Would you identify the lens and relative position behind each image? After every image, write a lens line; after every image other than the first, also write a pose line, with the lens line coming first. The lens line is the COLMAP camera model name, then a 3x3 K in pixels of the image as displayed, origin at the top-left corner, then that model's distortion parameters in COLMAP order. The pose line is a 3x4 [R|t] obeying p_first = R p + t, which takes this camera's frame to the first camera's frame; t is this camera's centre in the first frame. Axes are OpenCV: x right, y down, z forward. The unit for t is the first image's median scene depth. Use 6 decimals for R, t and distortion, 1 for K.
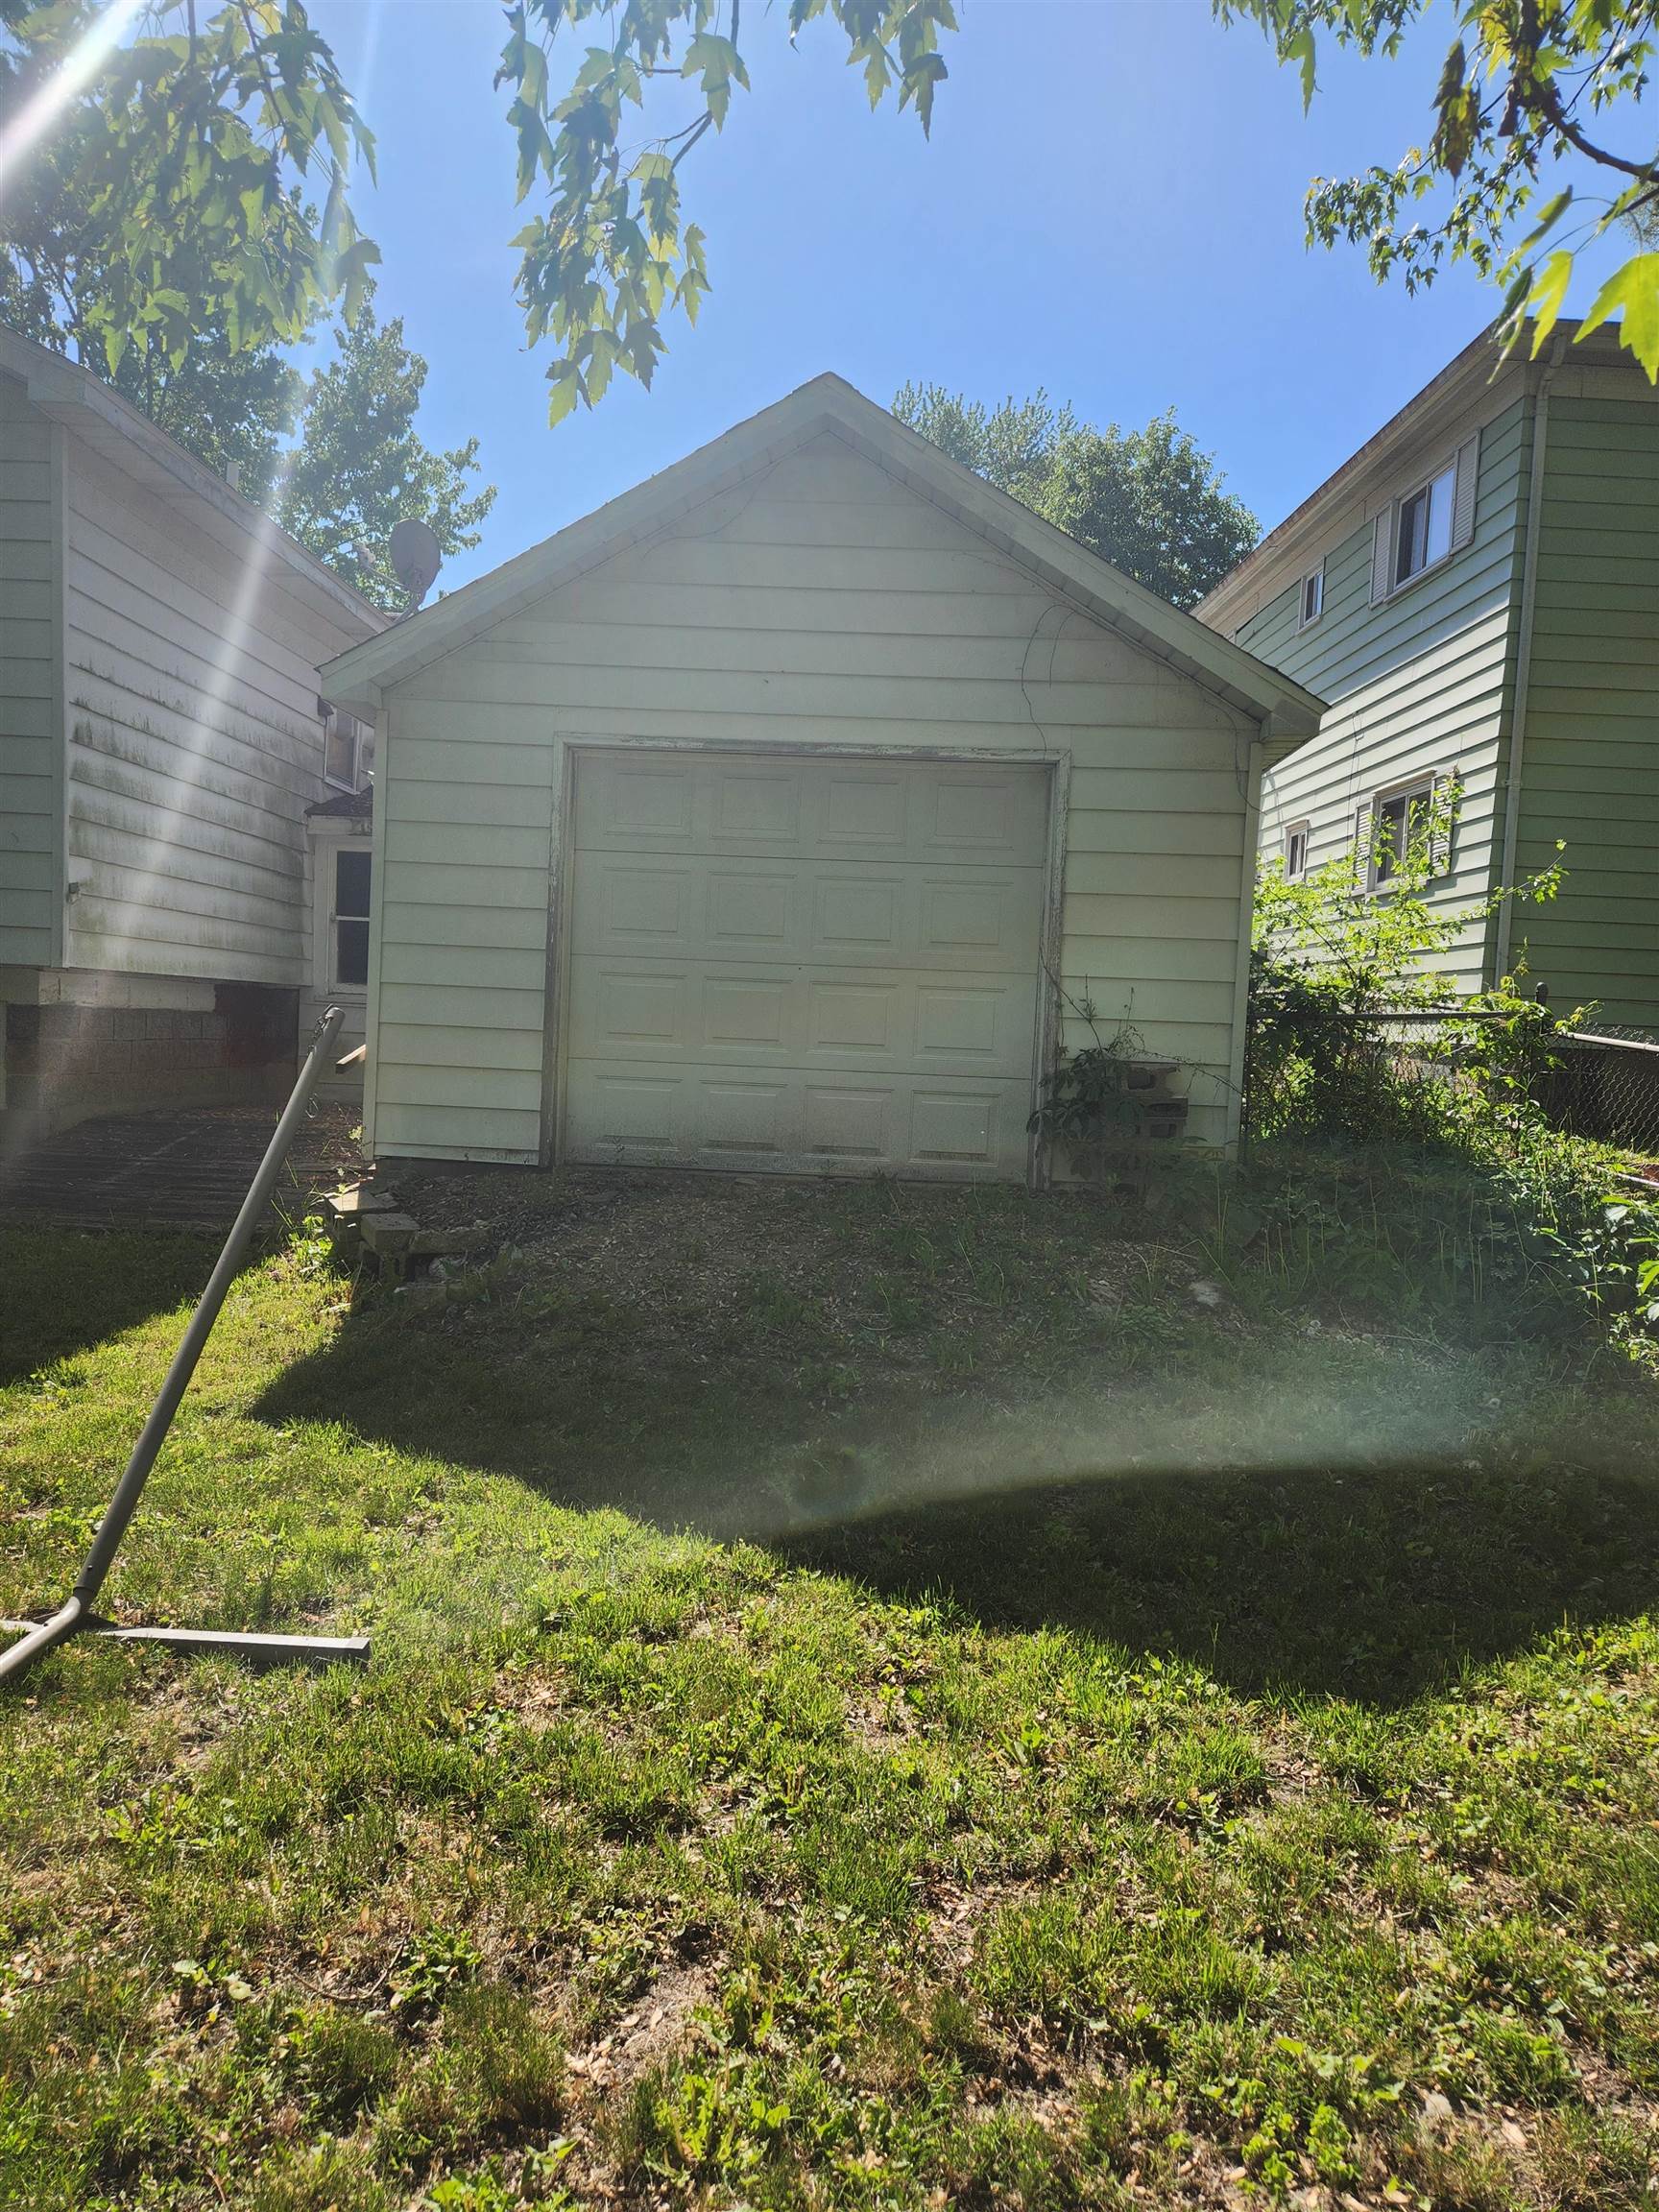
lens RADIAL K [[1463.4, 0, 804.4], [0, 1463.4, 1112.2], [0, 0, 1]] dist [0.095071, -0.078916]
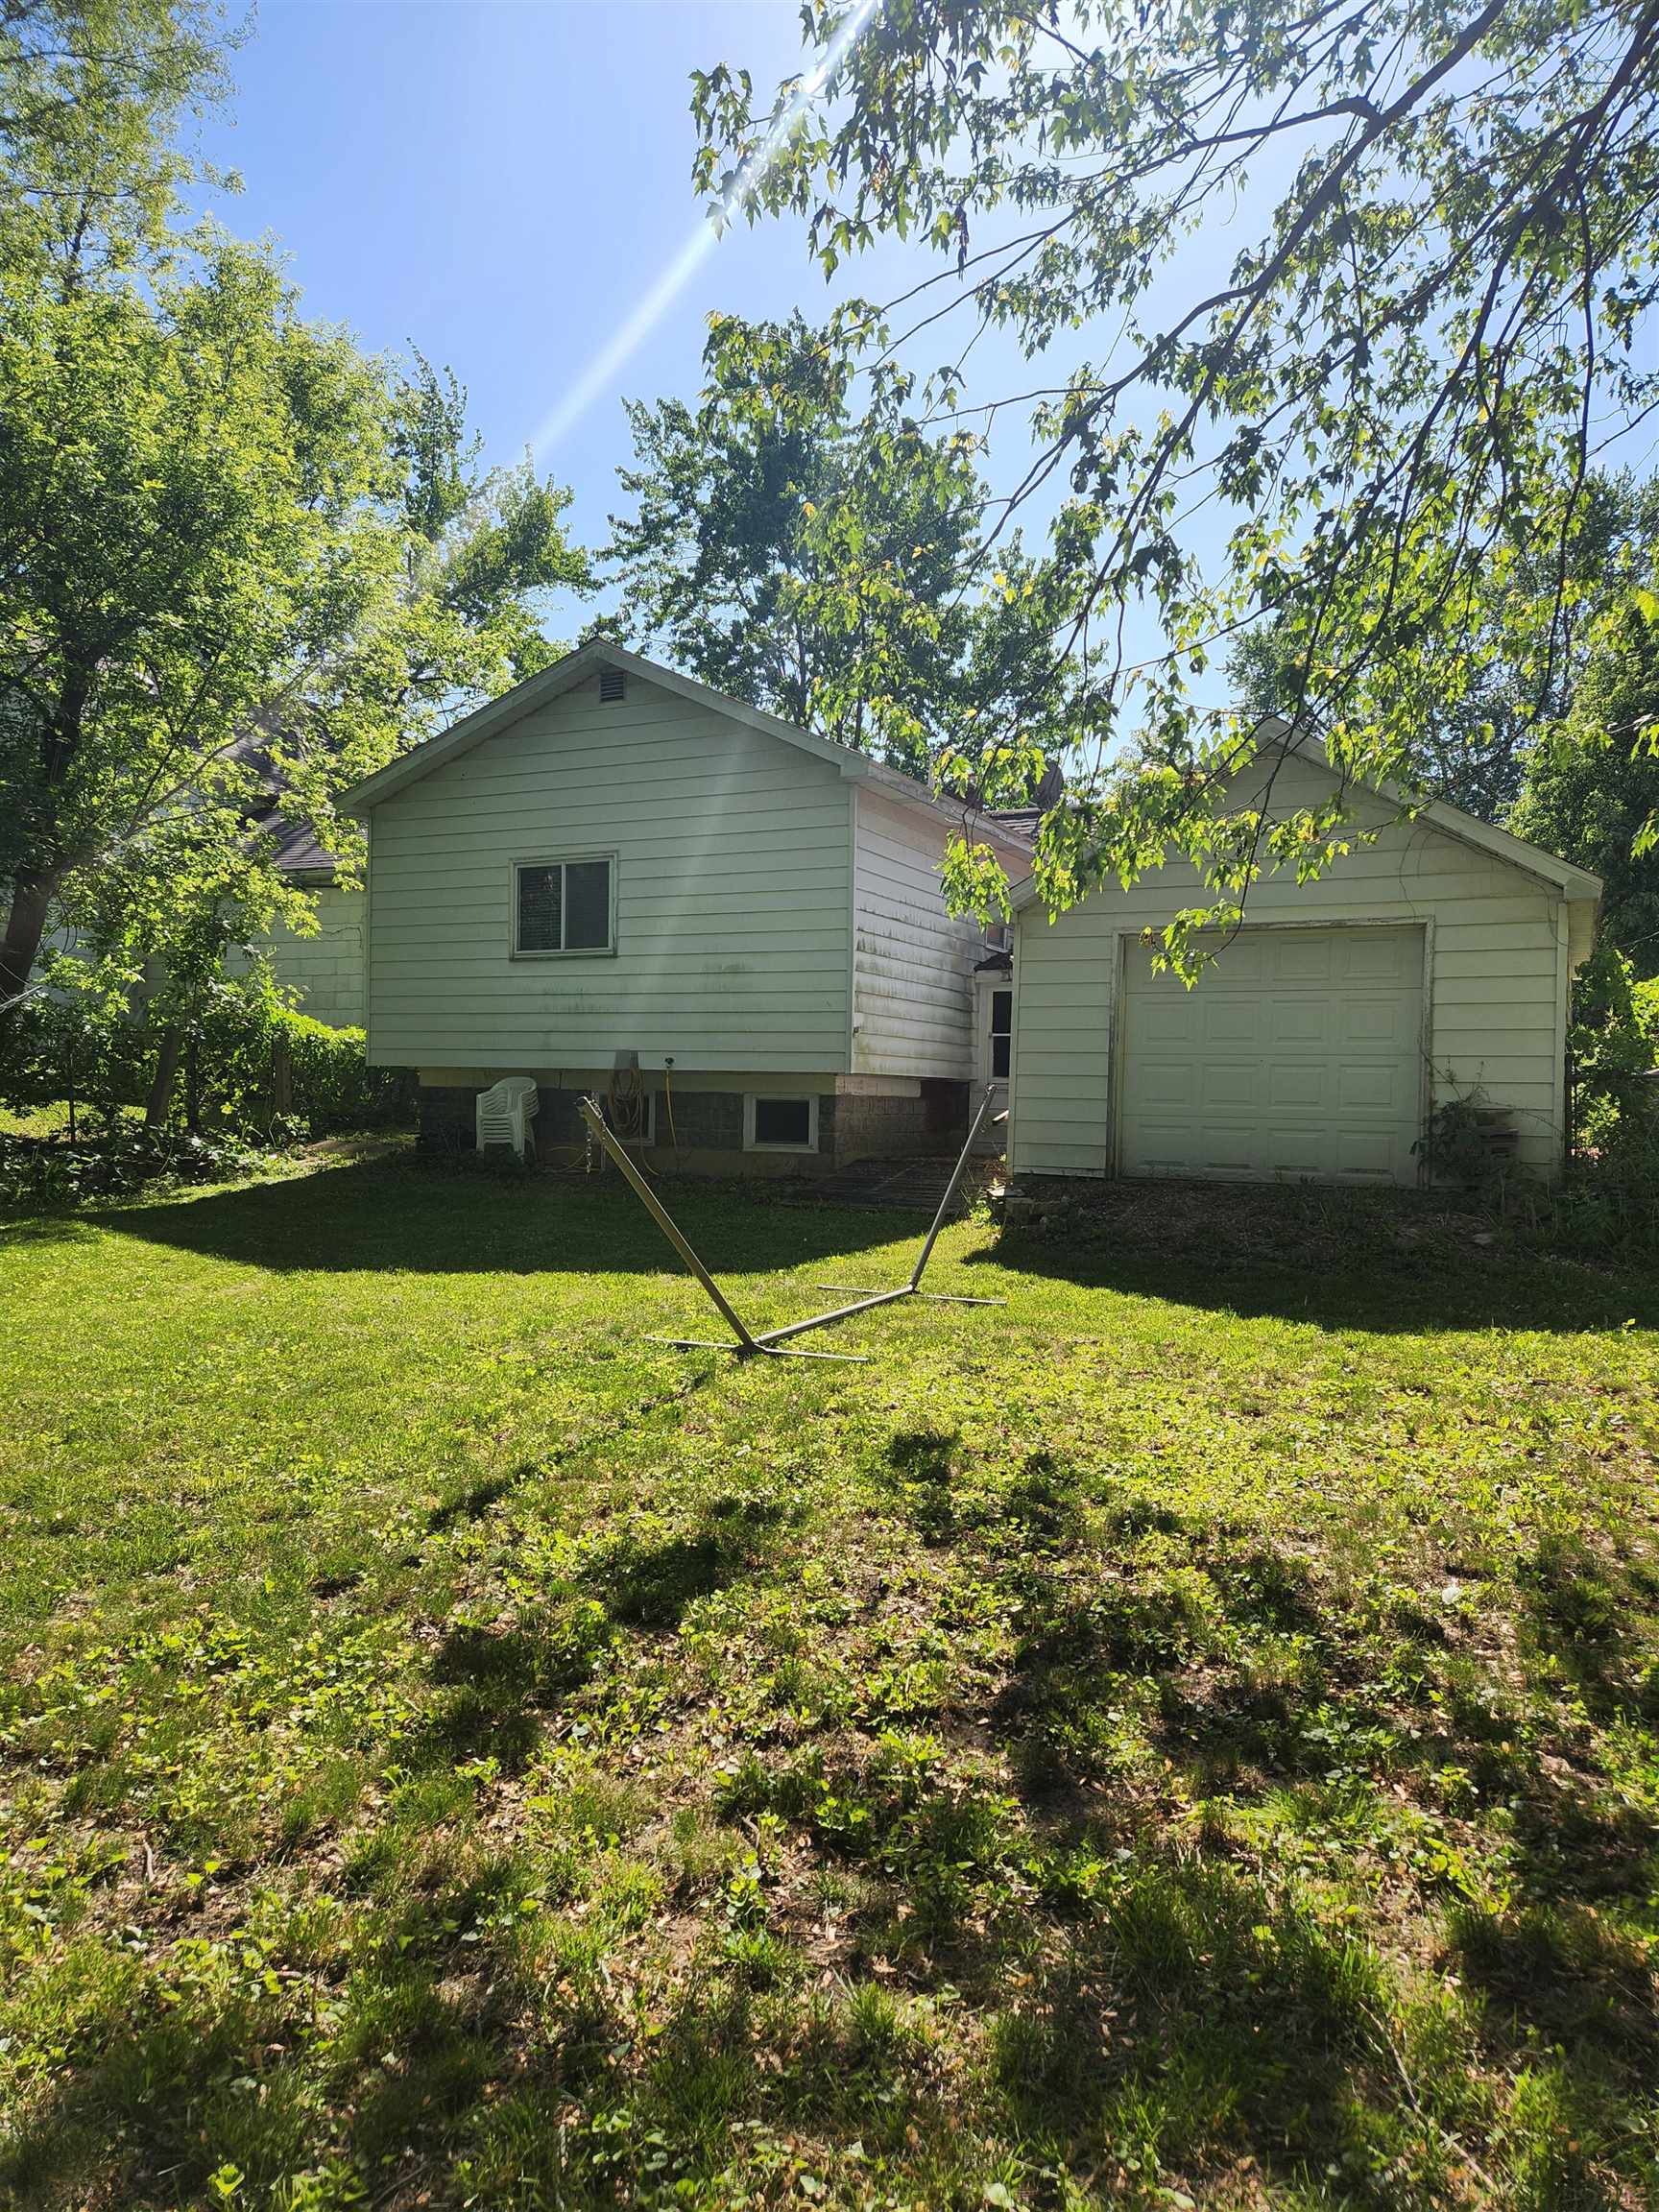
lens RADIAL K [[1463.4, 0, 804.4], [0, 1463.4, 1112.2], [0, 0, 1]] dist [0.095071, -0.078916]
pose [[0.907986, -0.020954, -0.418476, 0.221715], [-0.005094, 0.998123, -0.061031, 0.067171], [0.418969, 0.057547, 0.906175, -0.711741]]
